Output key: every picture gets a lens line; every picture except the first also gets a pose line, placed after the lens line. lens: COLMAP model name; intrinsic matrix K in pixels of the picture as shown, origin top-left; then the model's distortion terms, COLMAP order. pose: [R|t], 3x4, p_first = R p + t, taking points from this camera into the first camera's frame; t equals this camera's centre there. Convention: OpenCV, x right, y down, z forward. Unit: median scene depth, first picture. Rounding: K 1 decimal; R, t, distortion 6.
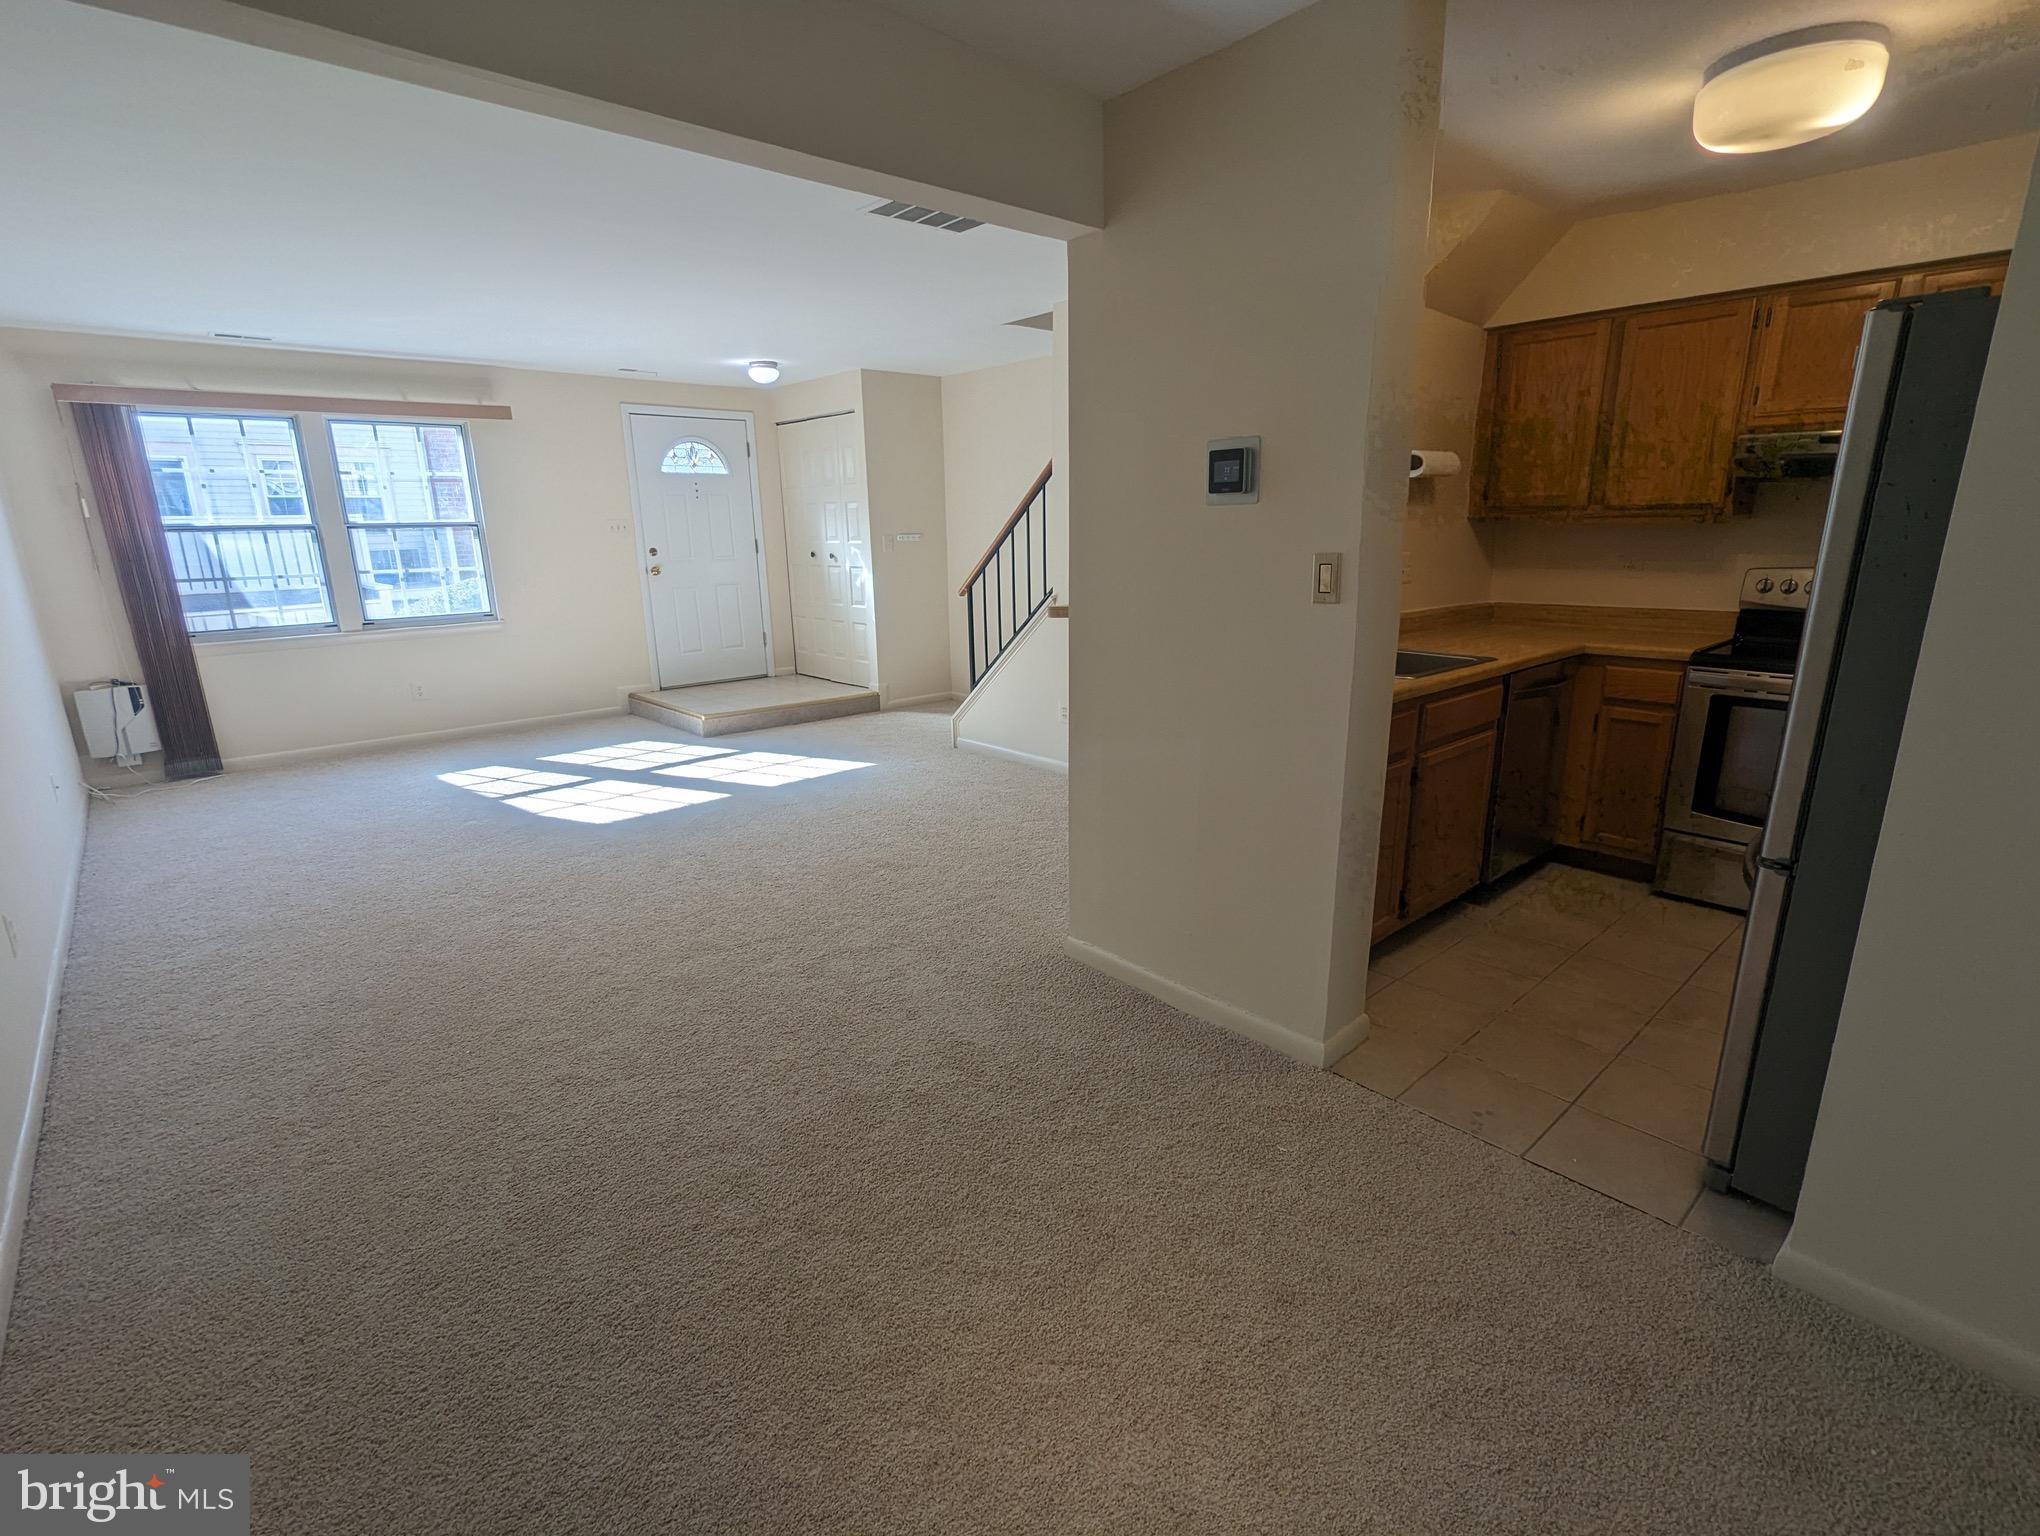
lens RADIAL K [[970.0, 0, 1027.0], [0, 970.0, 774.0], [0, 0, 1]] dist [-0.000489, 0.000701]
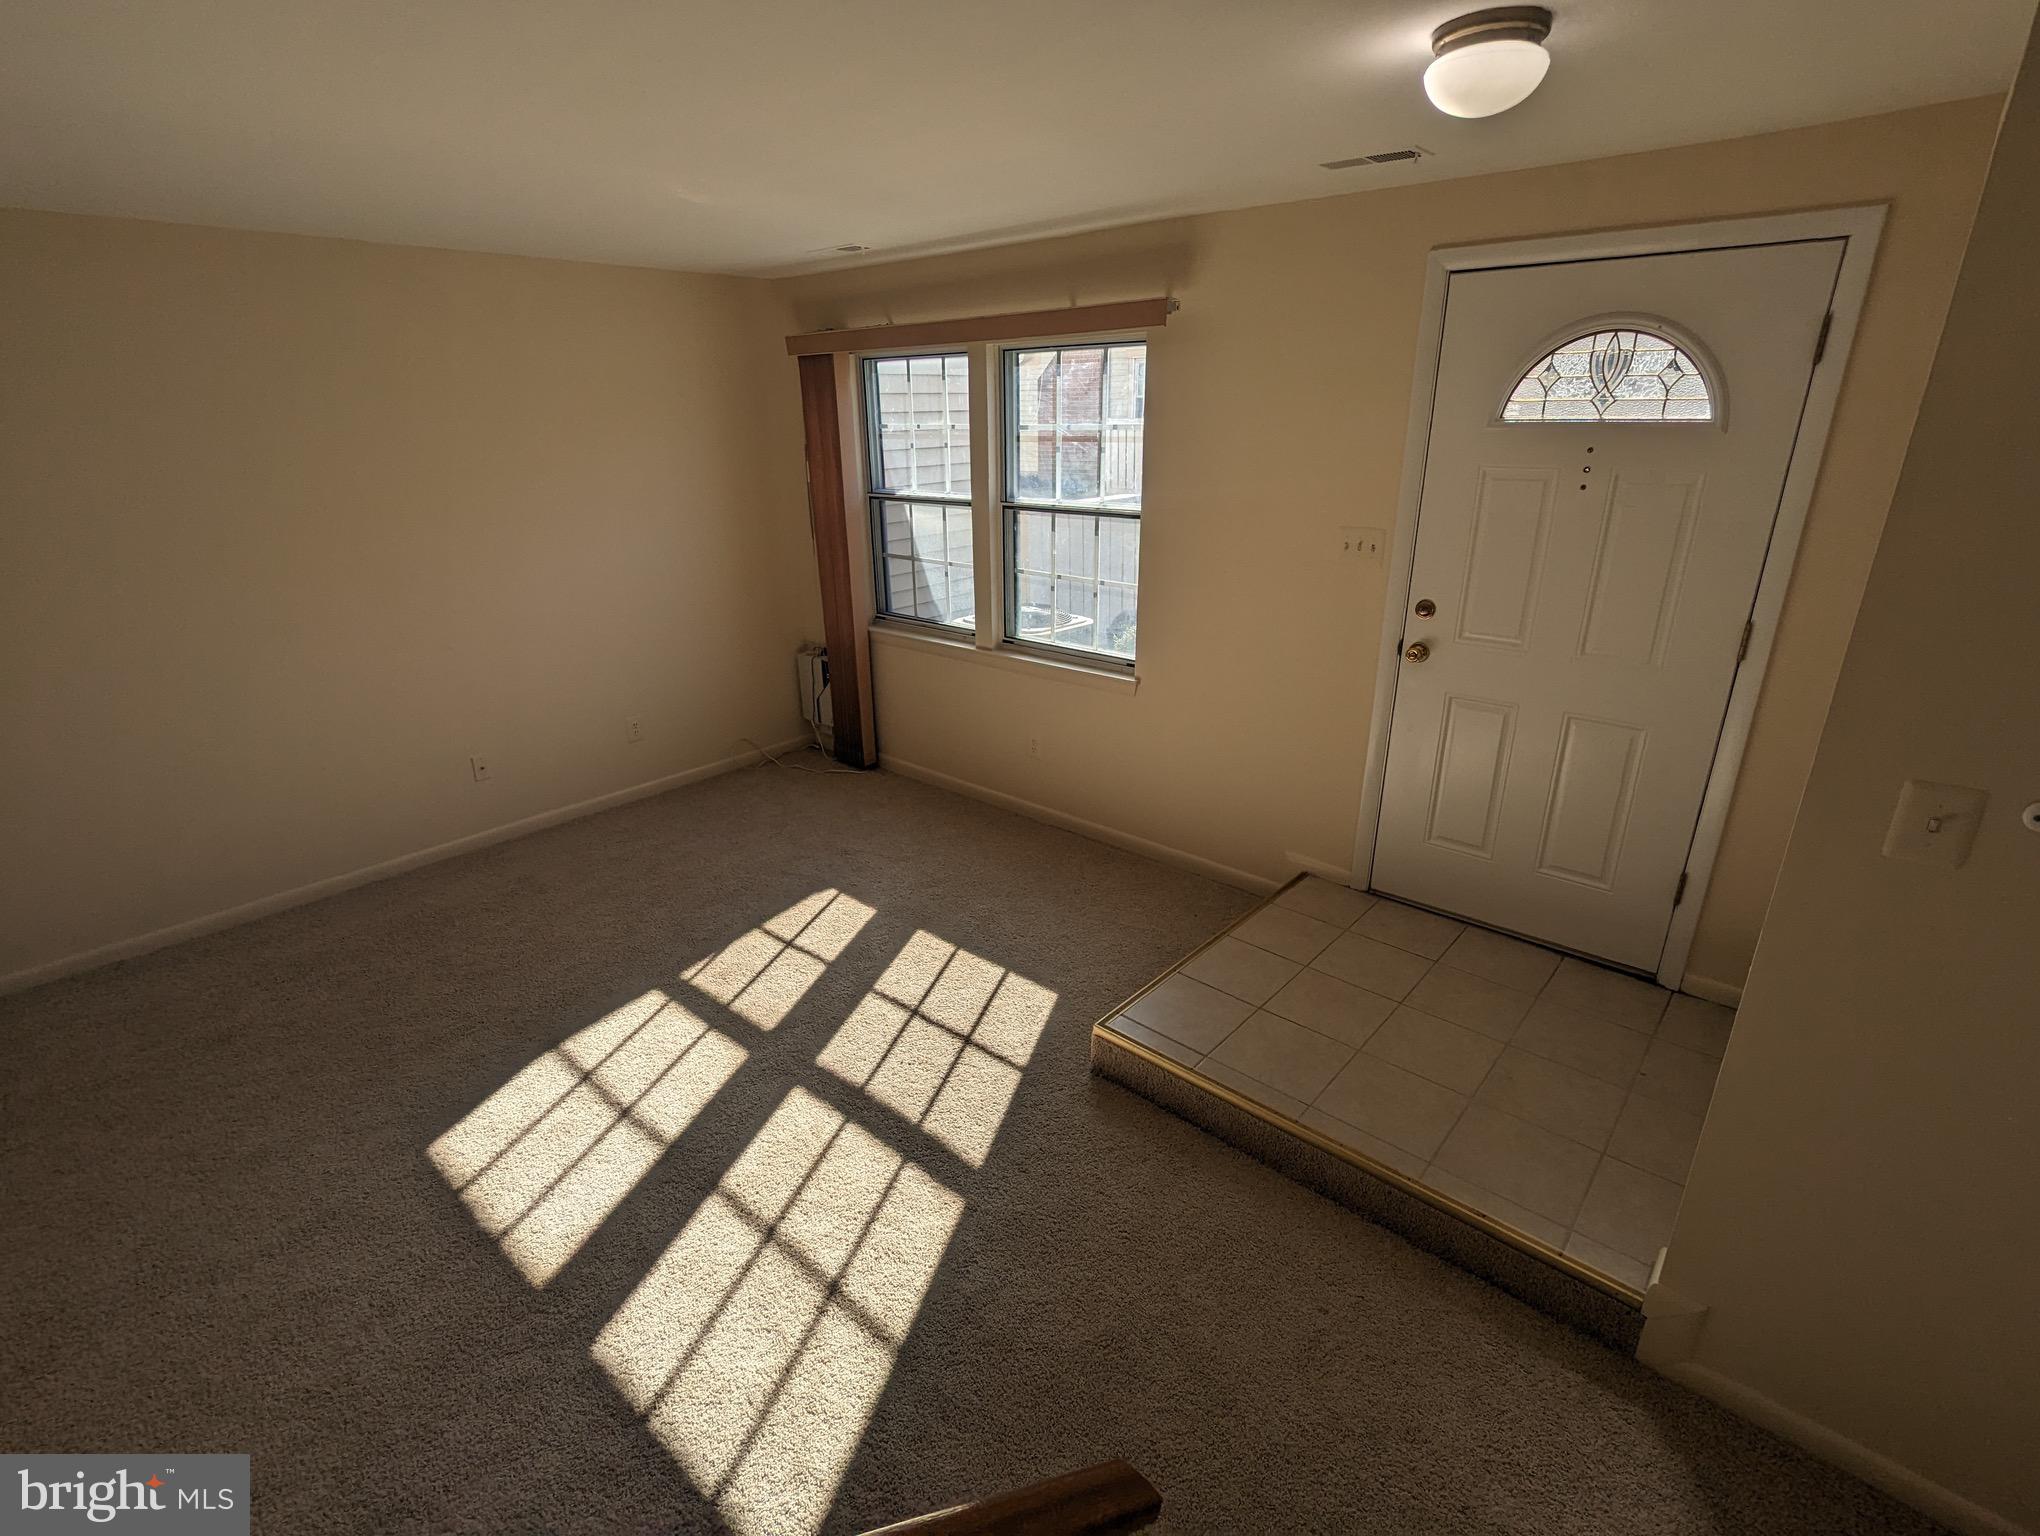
lens RADIAL K [[970.0, 0, 1024.7], [0, 970.0, 772.6], [0, 0, 1]] dist [-0.000489, 0.000701]
pose [[0.110252, 0.368307, -0.923144, 0.024096], [-0.242798, 0.910646, 0.334324, -0.358461], [0.963791, 0.187277, 0.189825, 1.034801]]
